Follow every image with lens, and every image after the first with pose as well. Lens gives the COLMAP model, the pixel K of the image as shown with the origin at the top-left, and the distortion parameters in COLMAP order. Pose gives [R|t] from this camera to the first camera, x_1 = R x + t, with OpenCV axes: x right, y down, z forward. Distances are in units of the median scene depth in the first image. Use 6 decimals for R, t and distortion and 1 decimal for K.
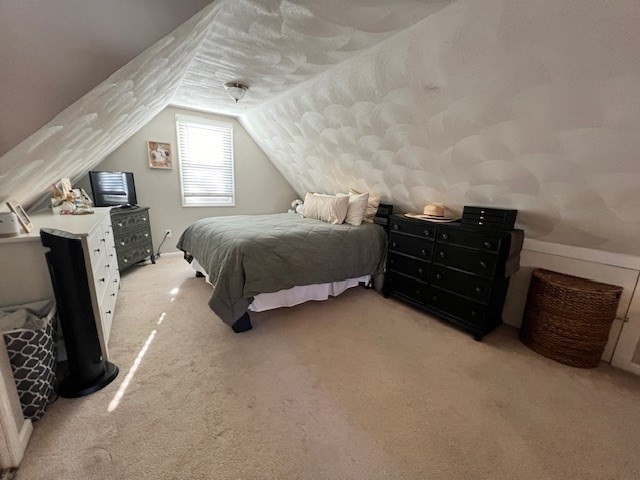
lens RADIAL K [[267.9, 0, 320.0], [0, 267.9, 240.0], [0, 0, 1]] dist [-0.001129, -0.000172]
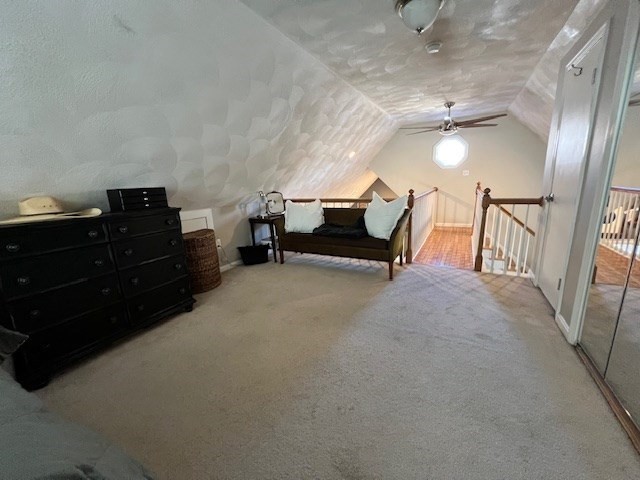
lens RADIAL K [[277.9, 0, 320.0], [0, 277.9, 240.0], [0, 0, 1]] dist [-0.000809, -0.000084]
pose [[-0.478953, -0.223837, 0.848823, -0.541835], [0.186059, 0.919091, 0.347352, -0.175113], [-0.857896, 0.324297, -0.398554, 0.914300]]
